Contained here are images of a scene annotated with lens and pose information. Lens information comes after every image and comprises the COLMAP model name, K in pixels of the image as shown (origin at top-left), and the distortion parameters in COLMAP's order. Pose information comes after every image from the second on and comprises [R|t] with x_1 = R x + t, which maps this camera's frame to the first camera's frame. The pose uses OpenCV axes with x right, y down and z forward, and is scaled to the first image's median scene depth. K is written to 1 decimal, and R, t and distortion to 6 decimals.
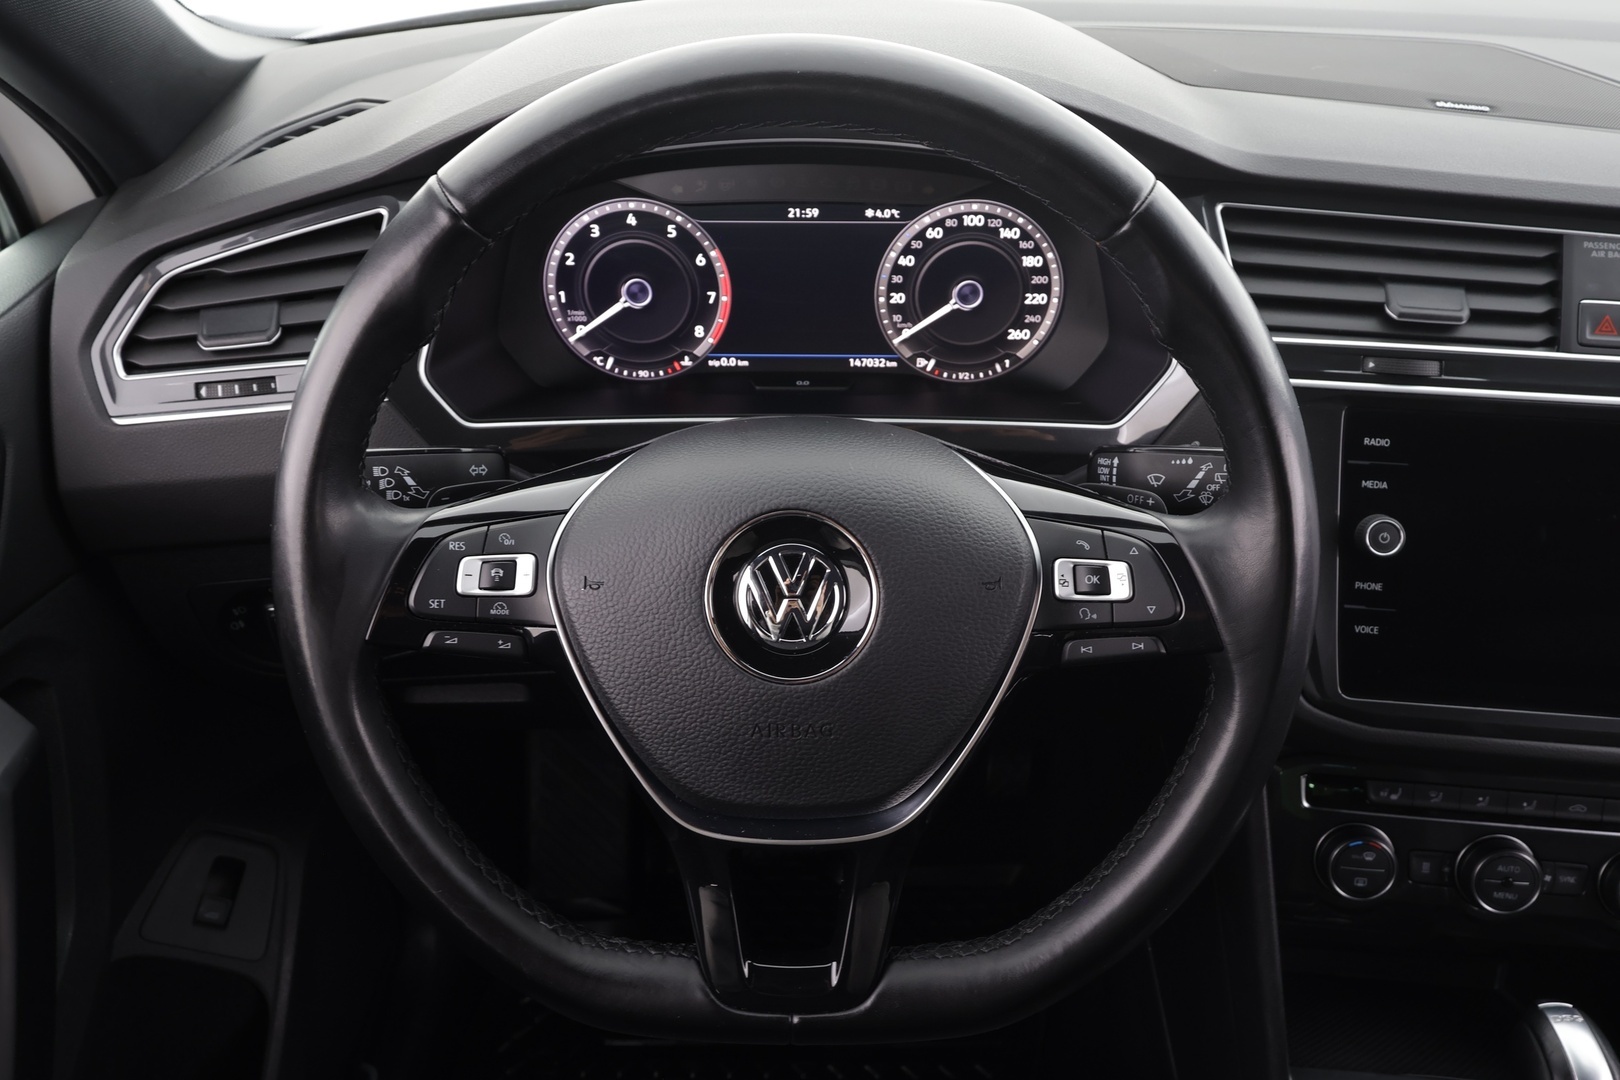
lens RADIAL K [[1221.2, 0, 807.8], [0, 1221.2, 550.9], [0, 0, 1]] dist [-0.001919, -0.002015]
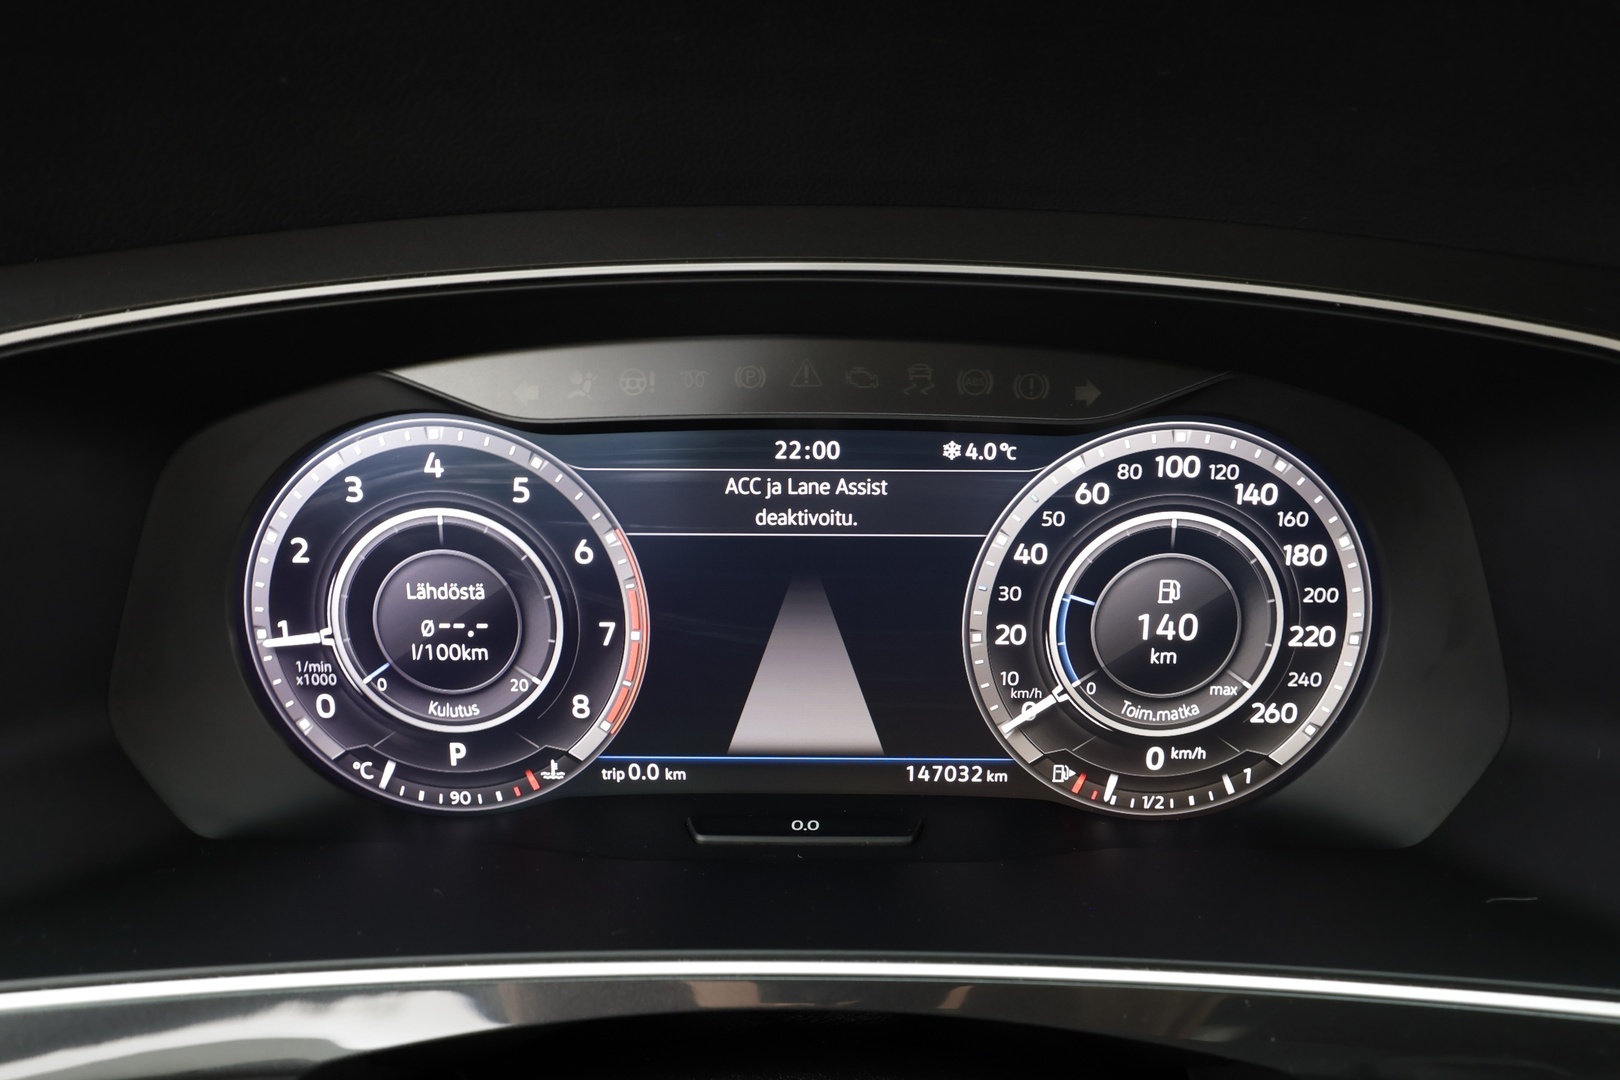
lens RADIAL K [[900.0, 0, 810.6], [0, 900.0, 544.0], [0, 0, 1]] dist [0.000880, 0.000466]
pose [[0.999984, 0.000923, 0.005660, -0.004222], [0.000985, 0.944669, -0.328024, -0.133317], [-0.005650, 0.328024, 0.944652, 0.695492]]
